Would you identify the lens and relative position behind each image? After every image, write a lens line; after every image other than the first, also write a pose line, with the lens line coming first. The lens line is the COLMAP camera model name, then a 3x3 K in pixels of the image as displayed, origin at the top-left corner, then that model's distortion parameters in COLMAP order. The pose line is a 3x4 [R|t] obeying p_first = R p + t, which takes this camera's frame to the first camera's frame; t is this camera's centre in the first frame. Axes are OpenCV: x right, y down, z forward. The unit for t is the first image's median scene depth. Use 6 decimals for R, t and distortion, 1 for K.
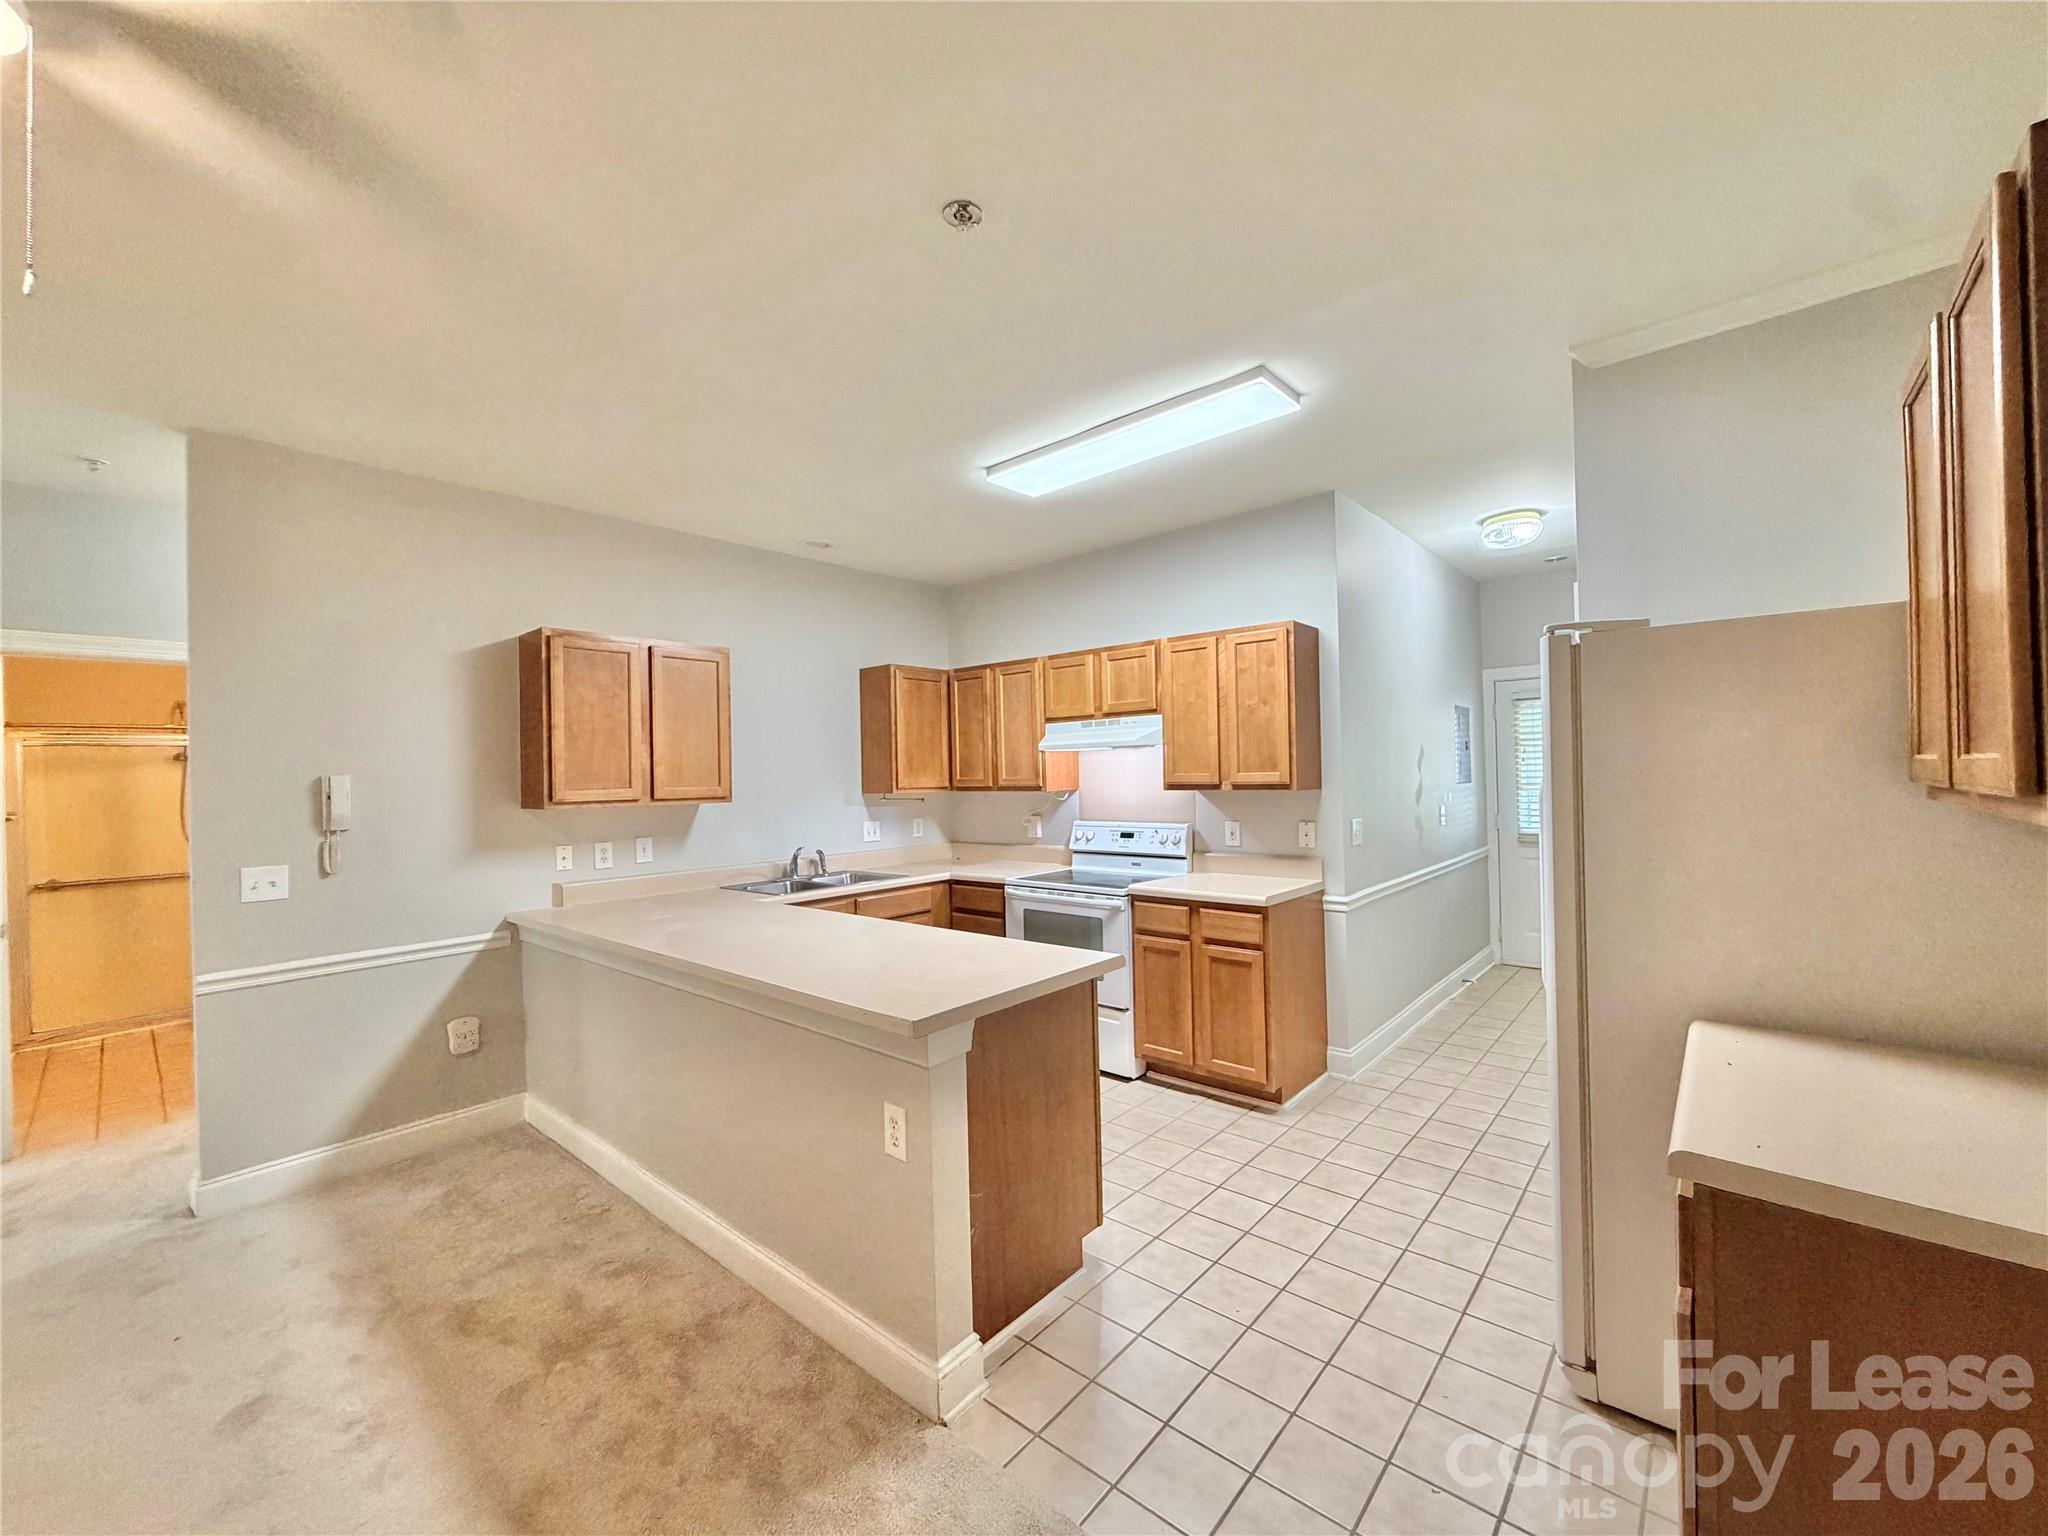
lens RADIAL K [[811.6, 0, 1024.0], [0, 811.6, 768.0], [0, 0, 1]] dist [0.000372, 0.000984]
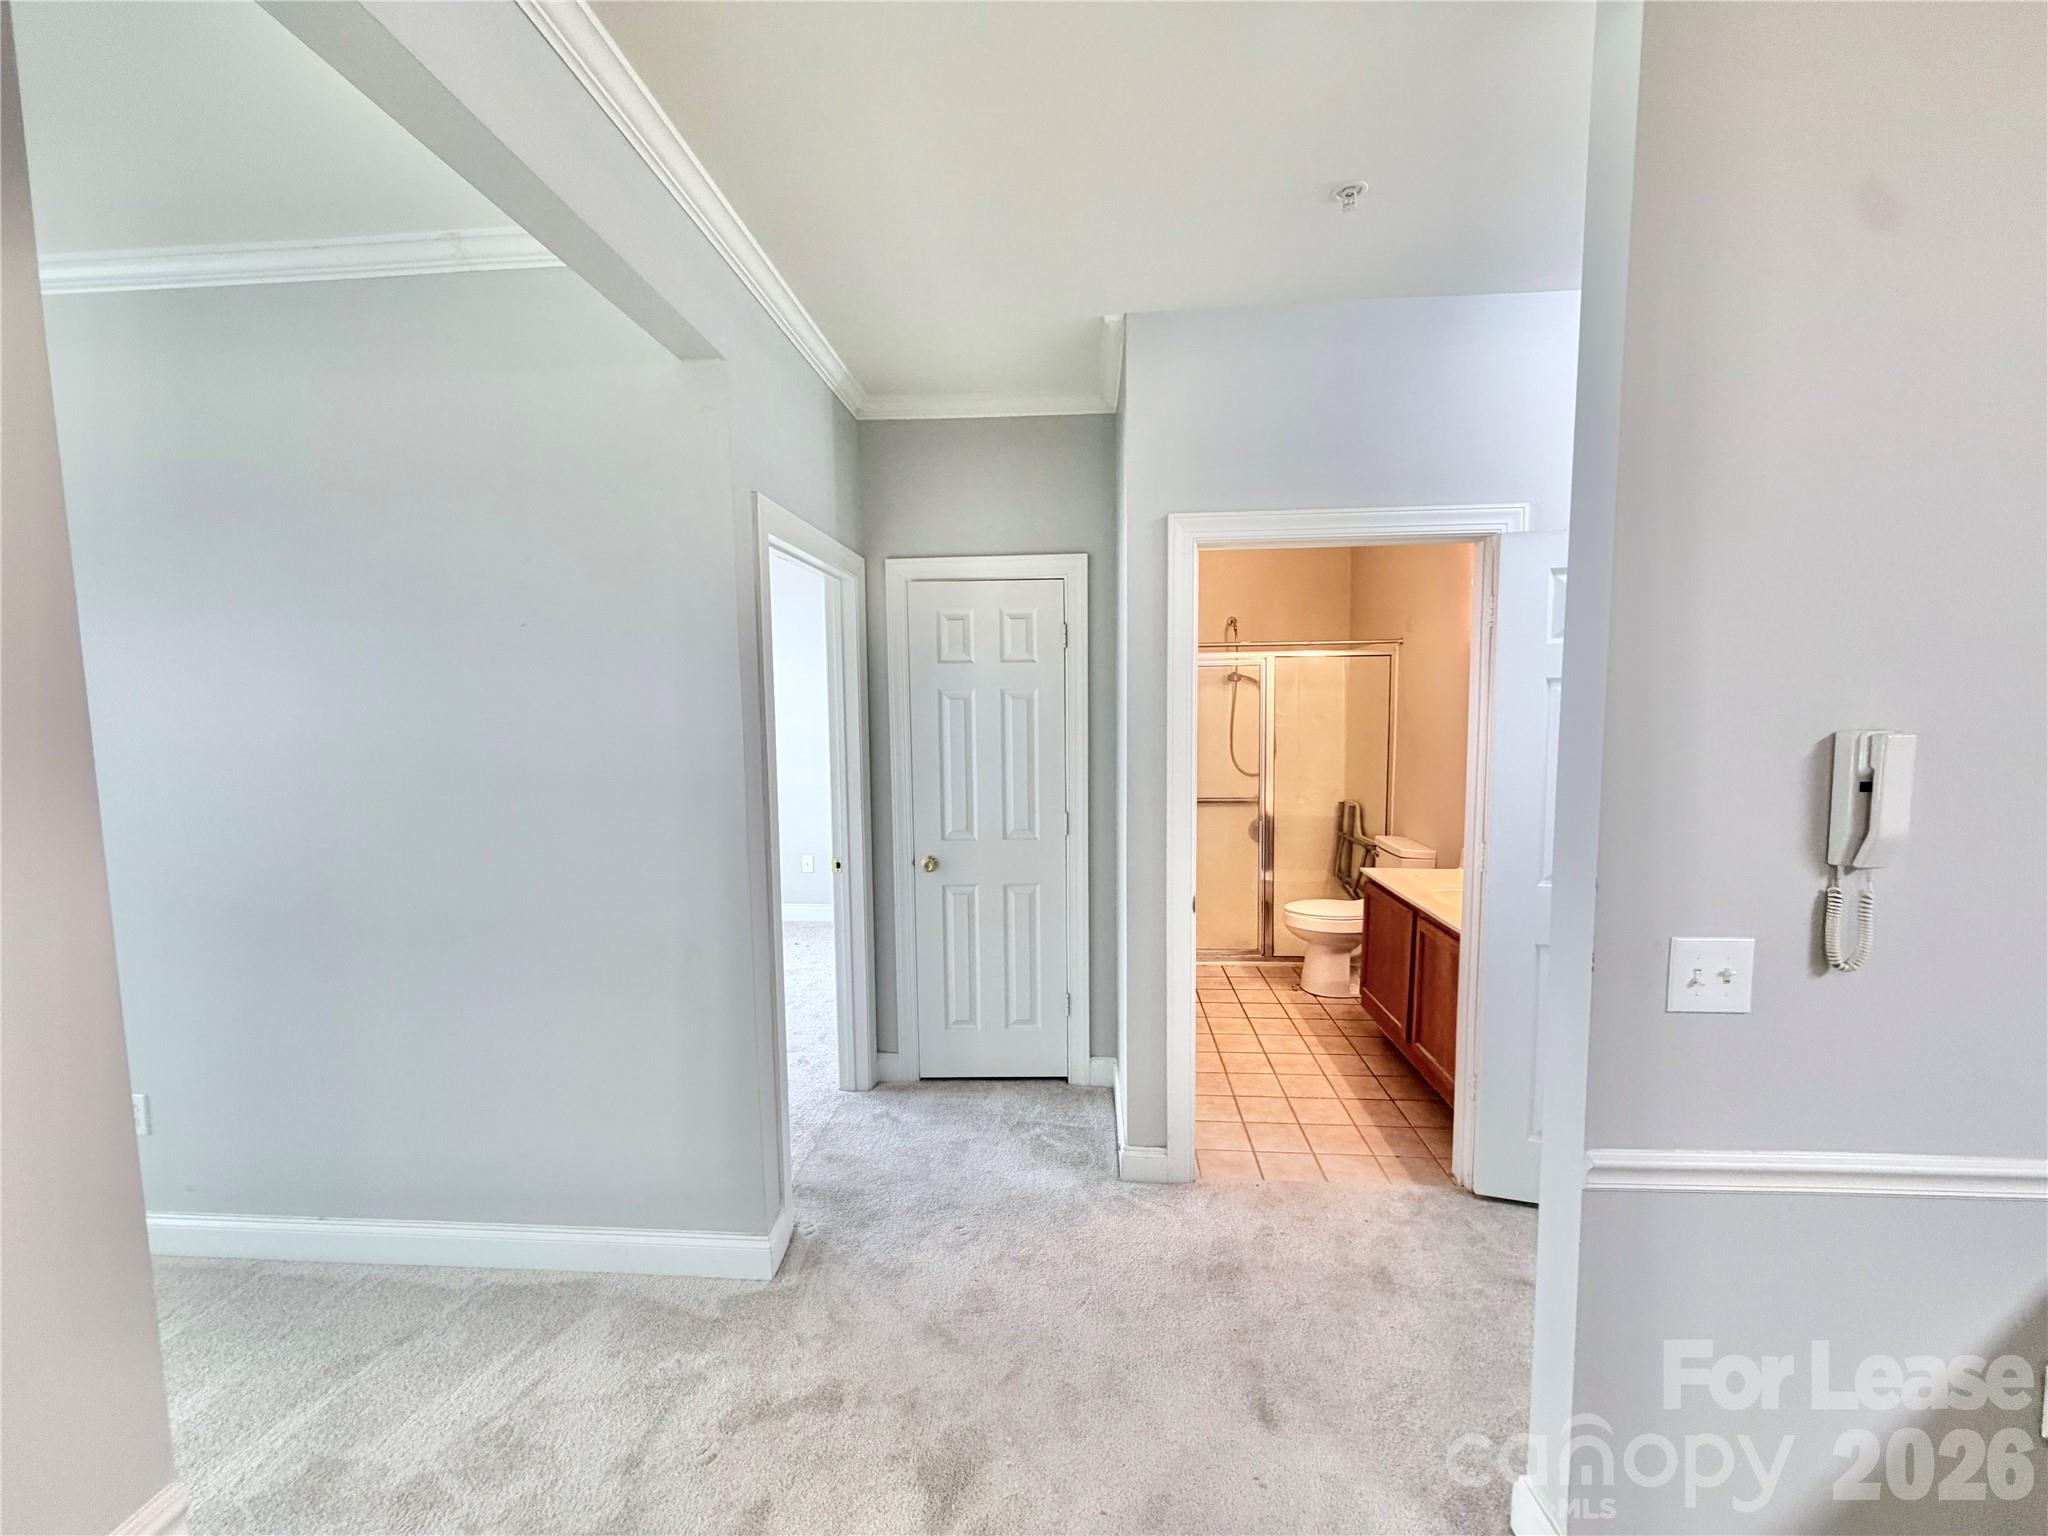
lens RADIAL K [[811.6, 0, 1024.0], [0, 811.6, 768.0], [0, 0, 1]] dist [0.000372, 0.000984]
pose [[0.603108, 0.082198, -0.793413, -0.776521], [0.003434, 0.994400, 0.105631, -0.015645], [0.797652, -0.066431, 0.599448, 0.425207]]
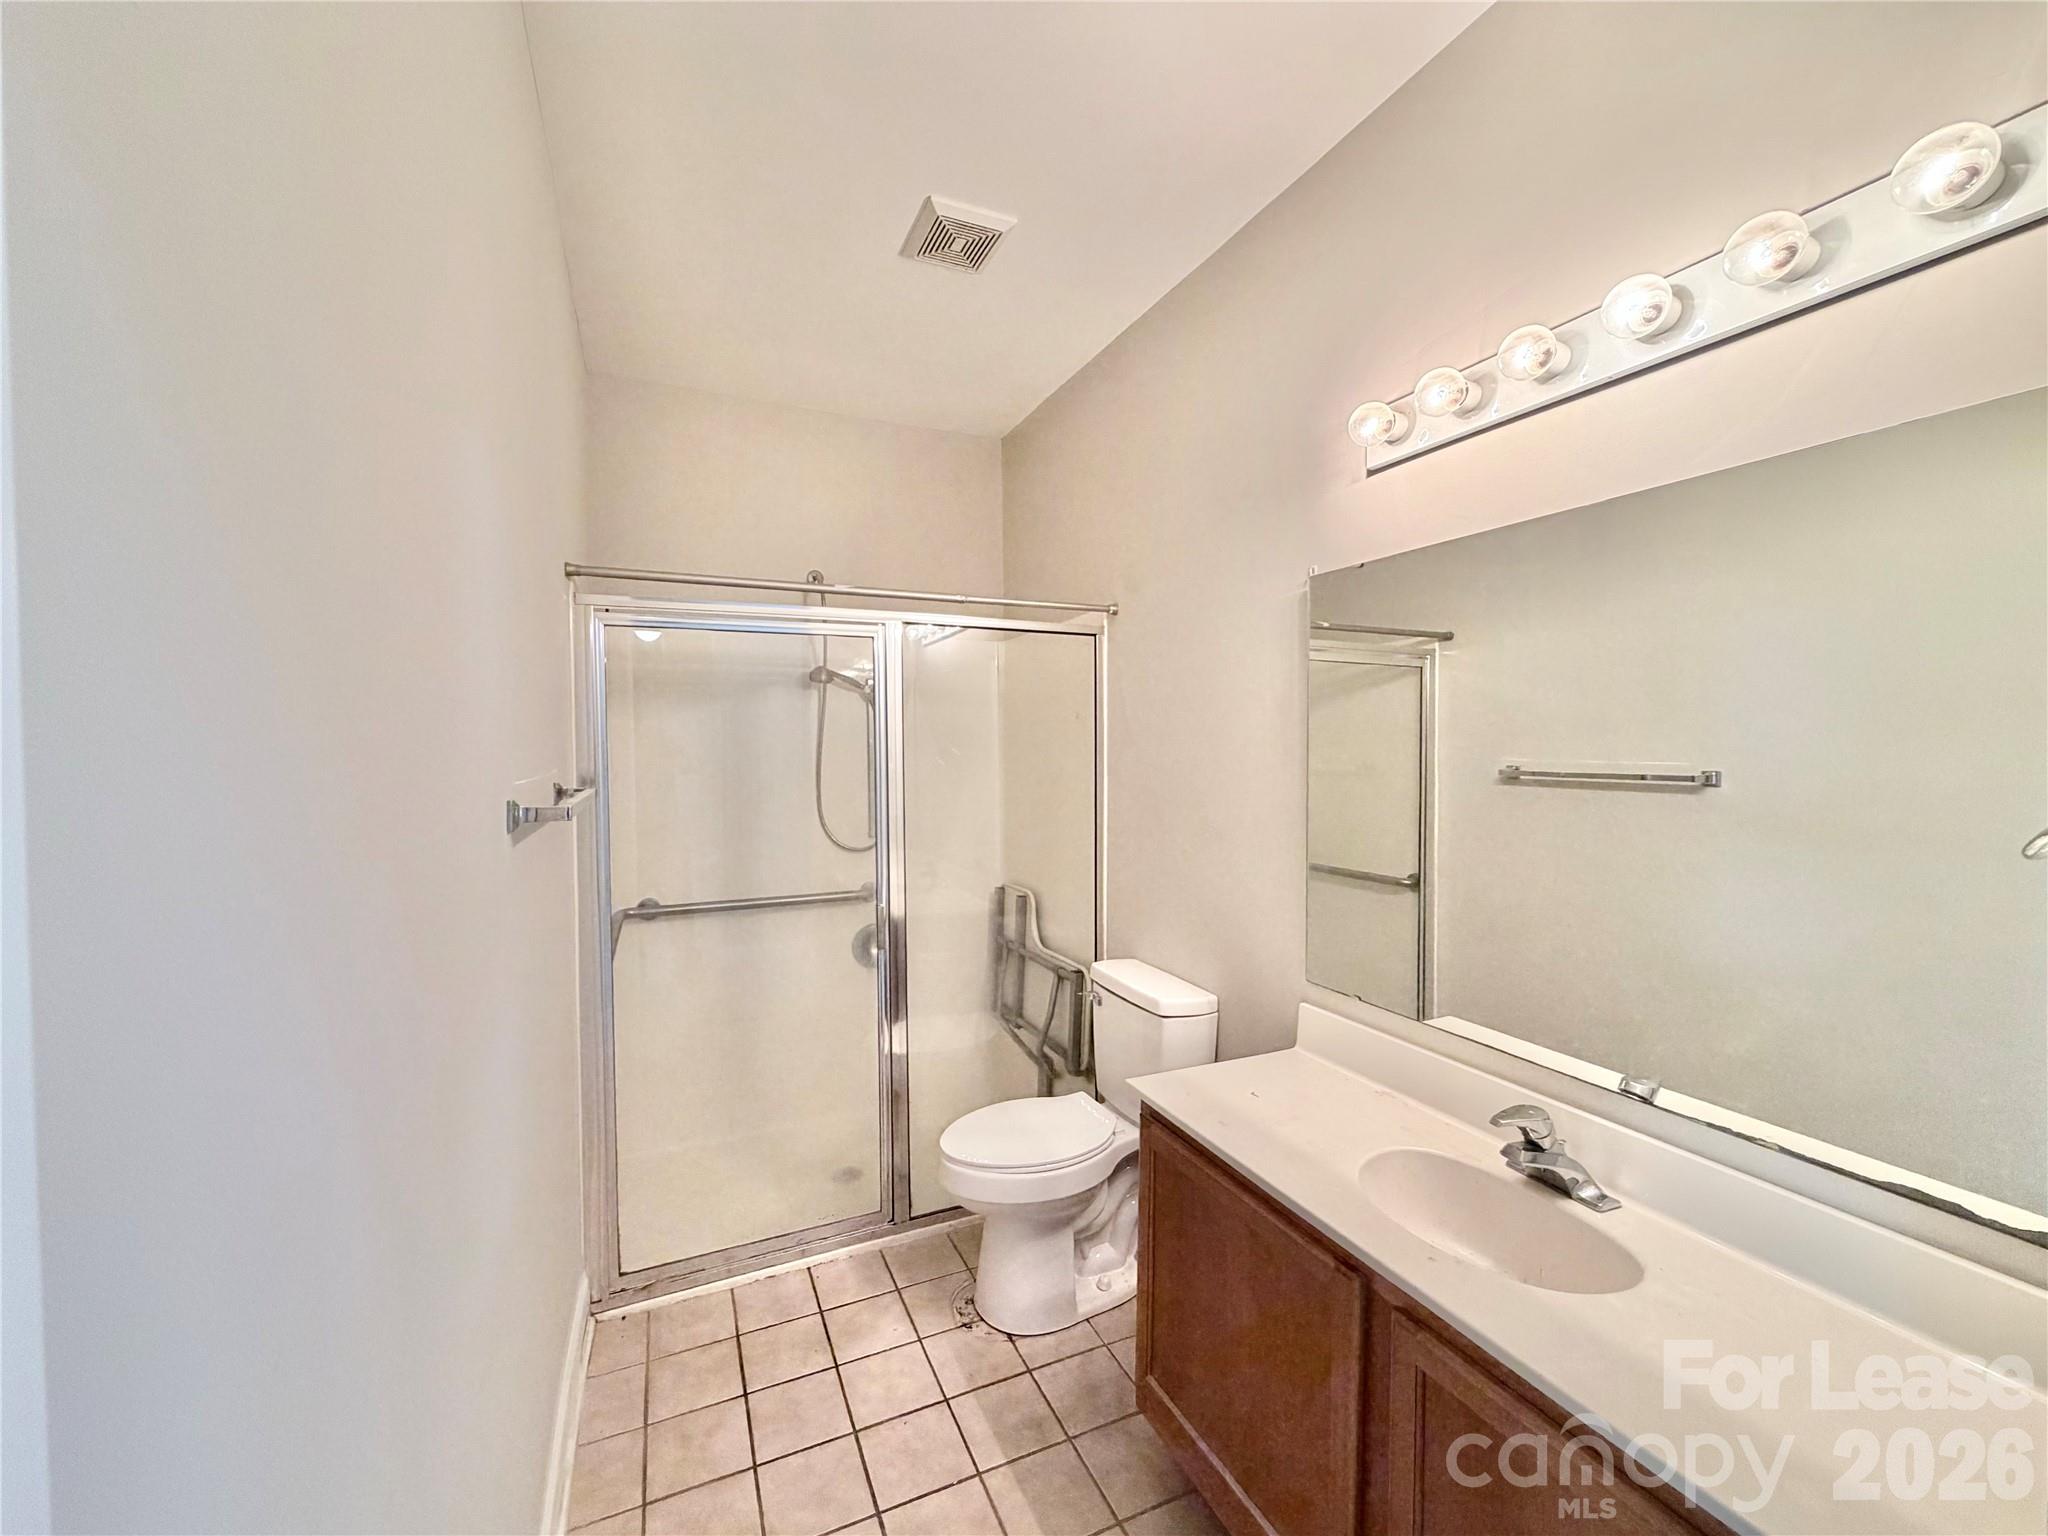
lens RADIAL K [[811.6, 0, 1024.0], [0, 811.6, 768.0], [0, 0, 1]] dist [0.000372, 0.000984]
pose [[0.910690, 0.026377, -0.412248, -1.279663], [-0.009895, 0.999066, 0.042063, 0.040406], [0.412972, -0.034227, 0.910100, 1.057374]]
